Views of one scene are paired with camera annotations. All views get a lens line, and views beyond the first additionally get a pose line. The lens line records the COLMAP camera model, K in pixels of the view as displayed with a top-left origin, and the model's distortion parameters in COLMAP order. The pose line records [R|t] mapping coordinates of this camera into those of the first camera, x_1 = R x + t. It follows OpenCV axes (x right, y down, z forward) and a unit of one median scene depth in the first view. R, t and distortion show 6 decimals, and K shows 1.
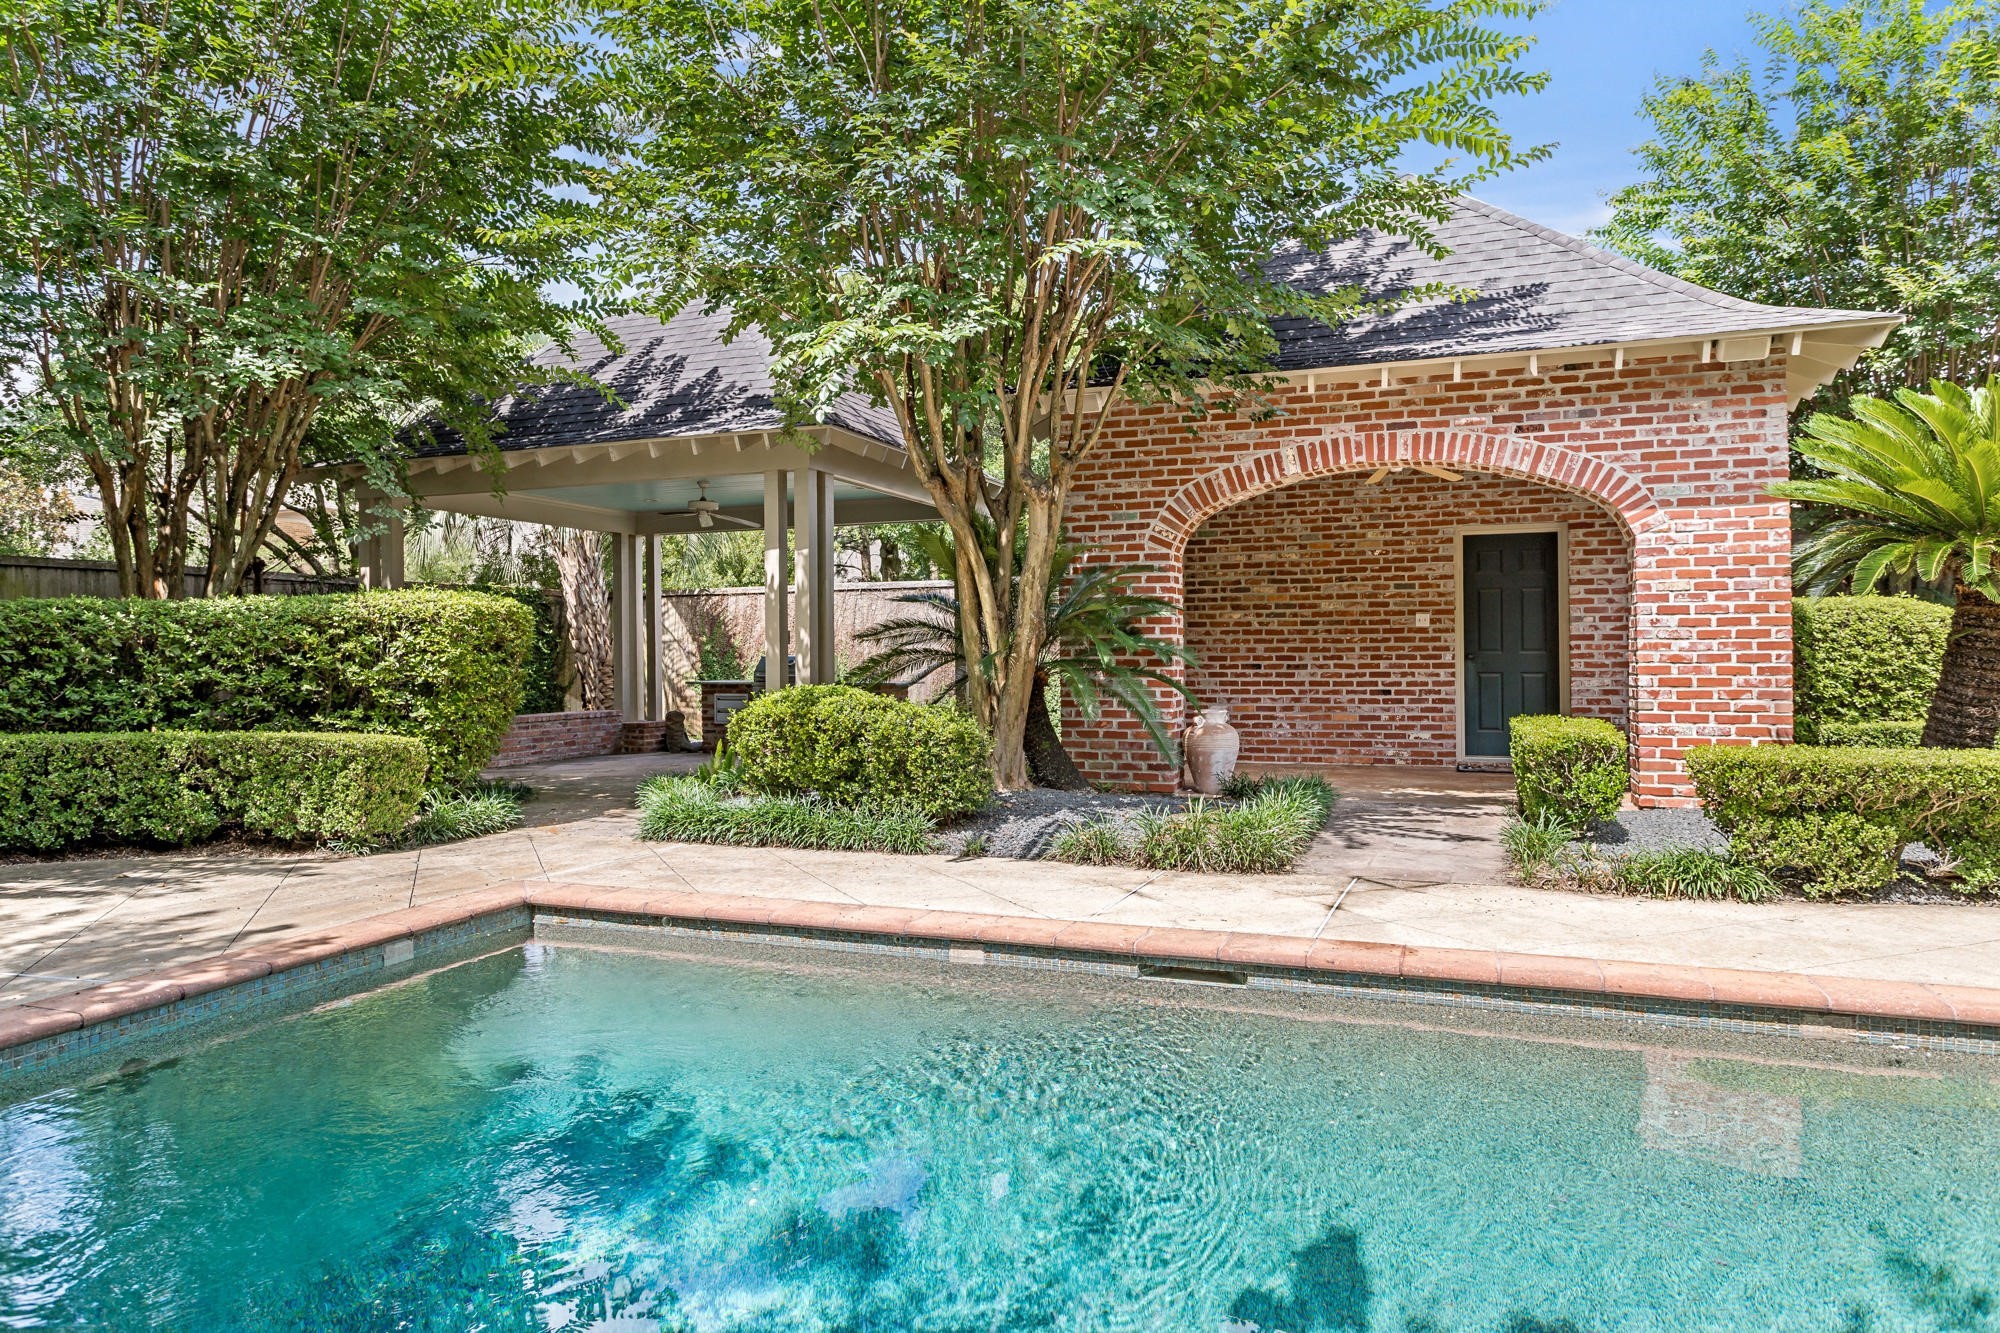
lens RADIAL K [[1245.8, 0, 1000.0], [0, 1245.8, 665.2], [0, 0, 1]] dist [0.002648, 0.000619]
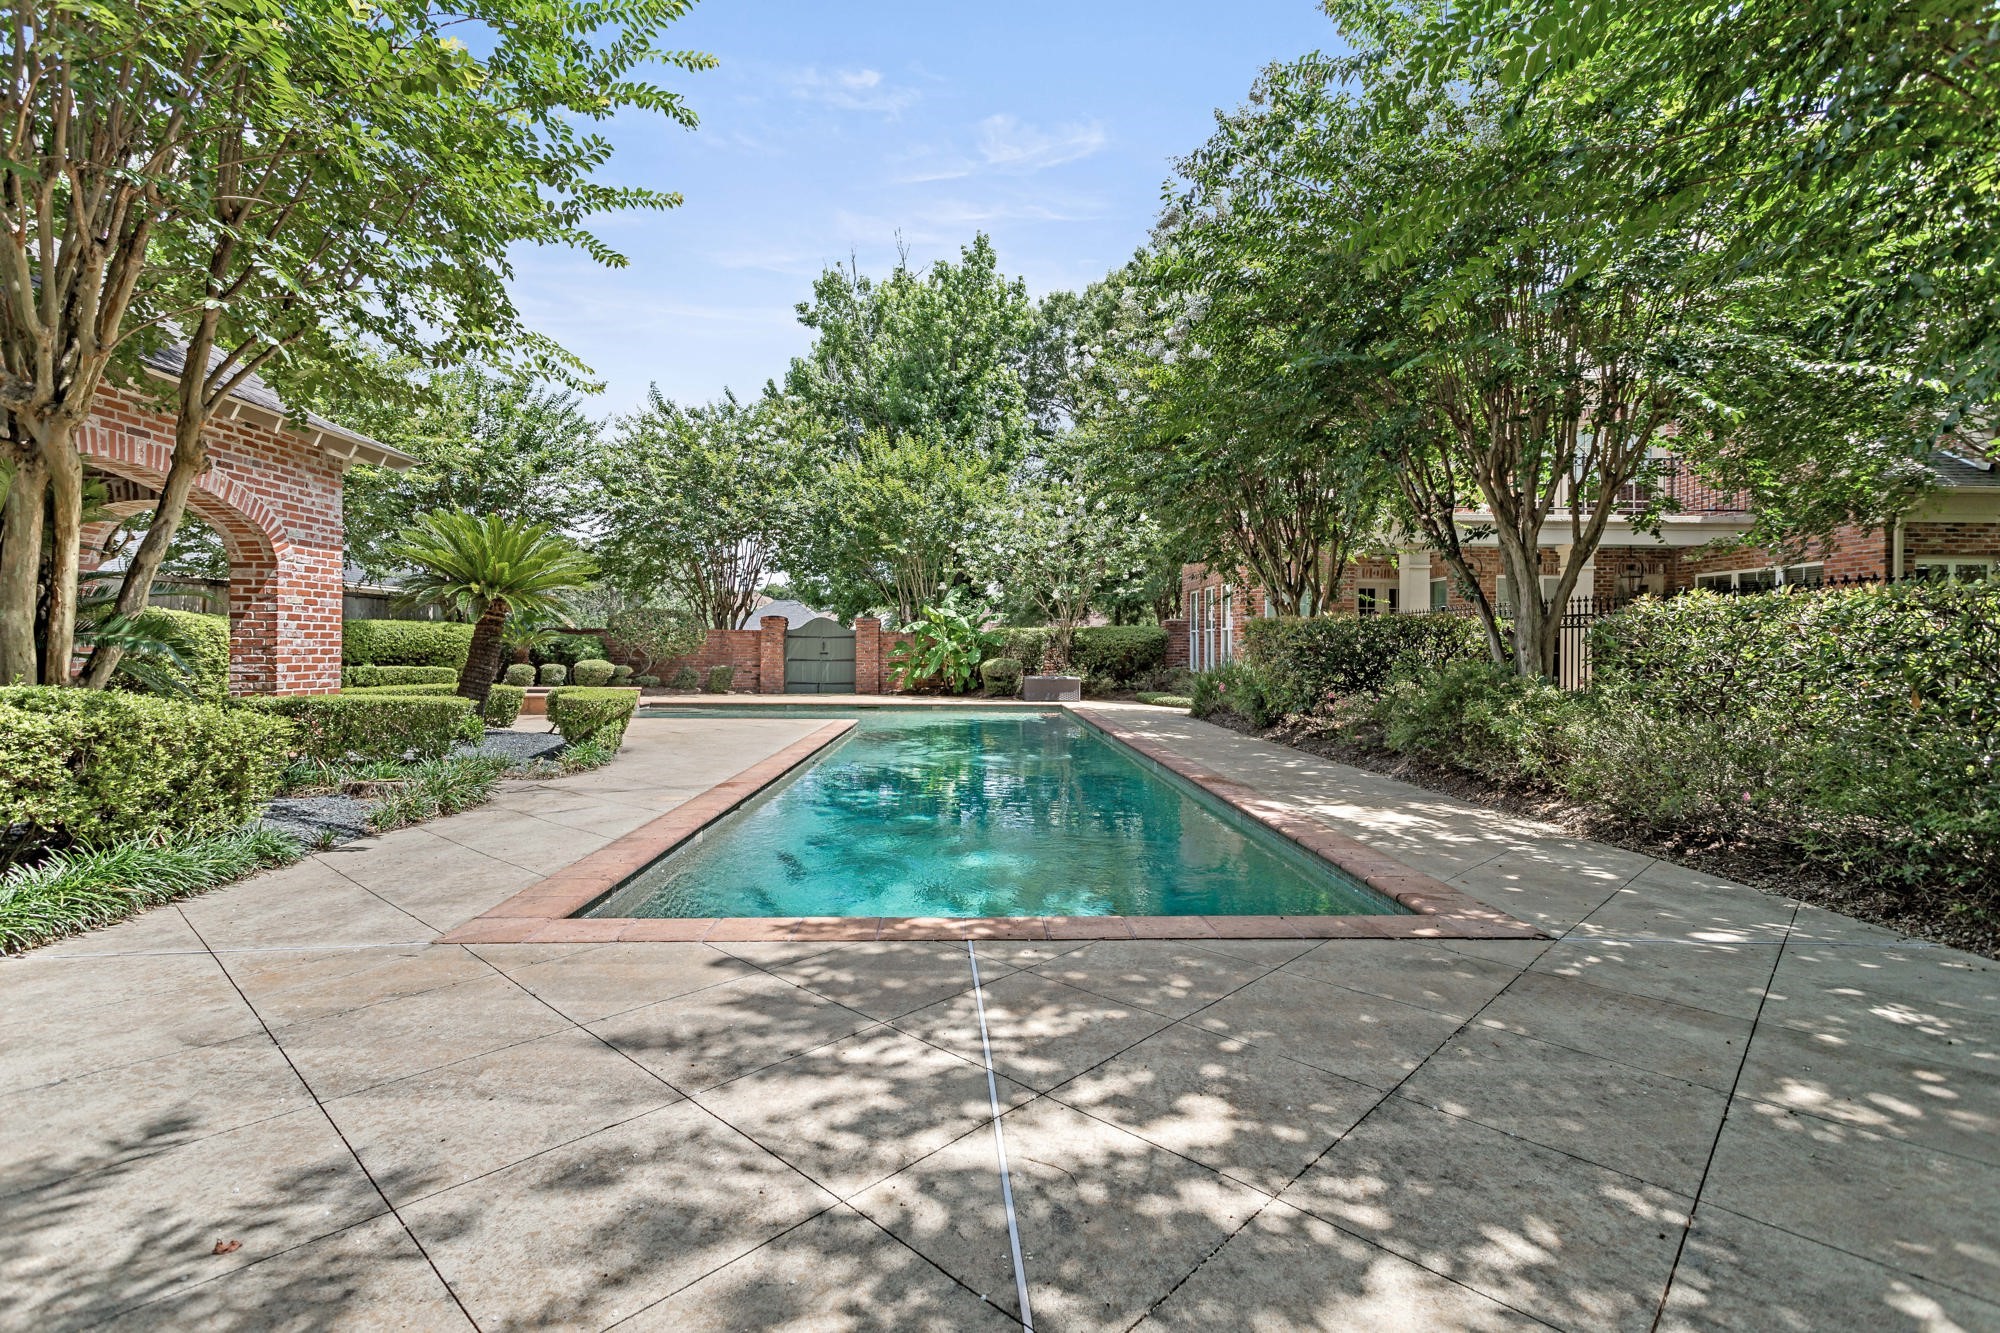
lens RADIAL K [[962.3, 0, 1000.1], [0, 962.3, 660.6], [0, 0, 1]] dist [0.000463, 0.003627]
pose [[-0.383320, 0.000120, 0.923616, -0.774056], [0.008623, 0.999957, 0.003449, 0.008348], [-0.923576, 0.009286, -0.383304, 0.673373]]
